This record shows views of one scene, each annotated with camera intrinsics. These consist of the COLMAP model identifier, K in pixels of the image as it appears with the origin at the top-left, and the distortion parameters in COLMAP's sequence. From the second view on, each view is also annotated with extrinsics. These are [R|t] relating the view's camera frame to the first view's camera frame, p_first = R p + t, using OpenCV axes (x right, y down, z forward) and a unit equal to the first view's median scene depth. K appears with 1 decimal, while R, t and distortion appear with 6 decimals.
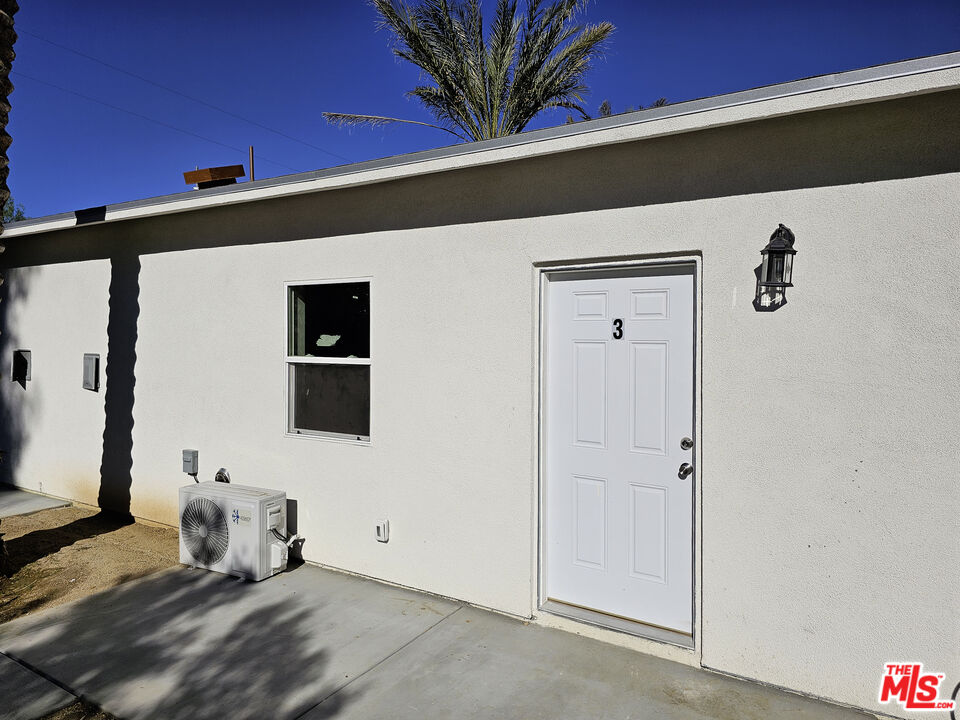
lens RADIAL K [[660.6, 0, 480.0], [0, 660.6, 360.0], [0, 0, 1]] dist [-0.026423, 0.004487]
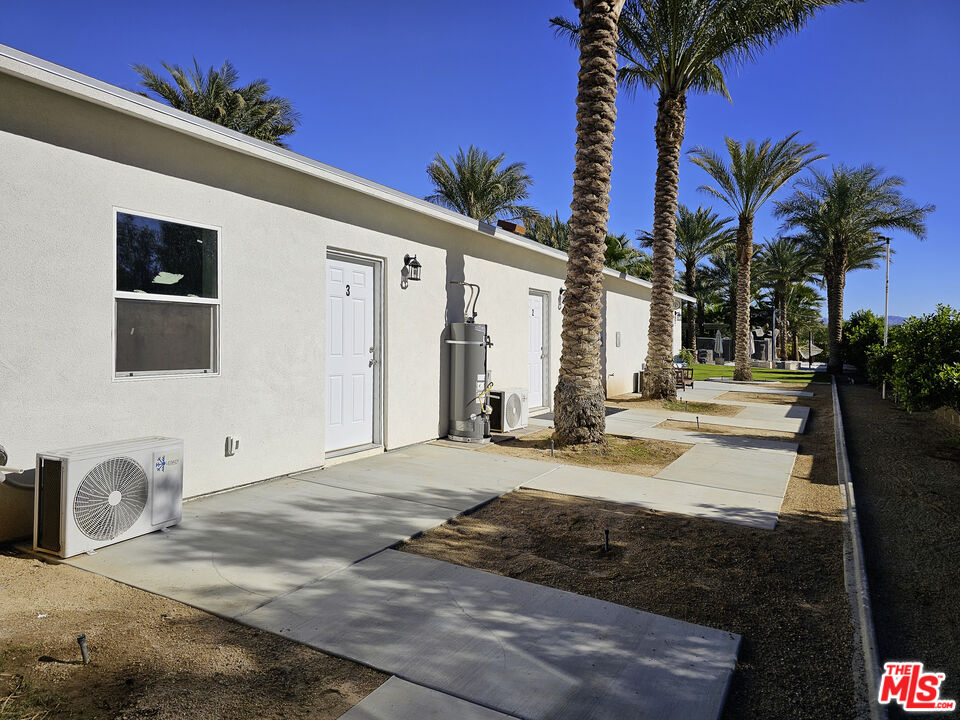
lens RADIAL K [[660.6, 0, 480.0], [0, 660.6, 360.0], [0, 0, 1]] dist [-0.026423, 0.004487]
pose [[-0.062066, -0.073802, 0.995340, -1.311277], [-0.059905, 0.995740, 0.070096, -0.003970], [-0.996273, -0.055275, -0.066222, 0.600244]]
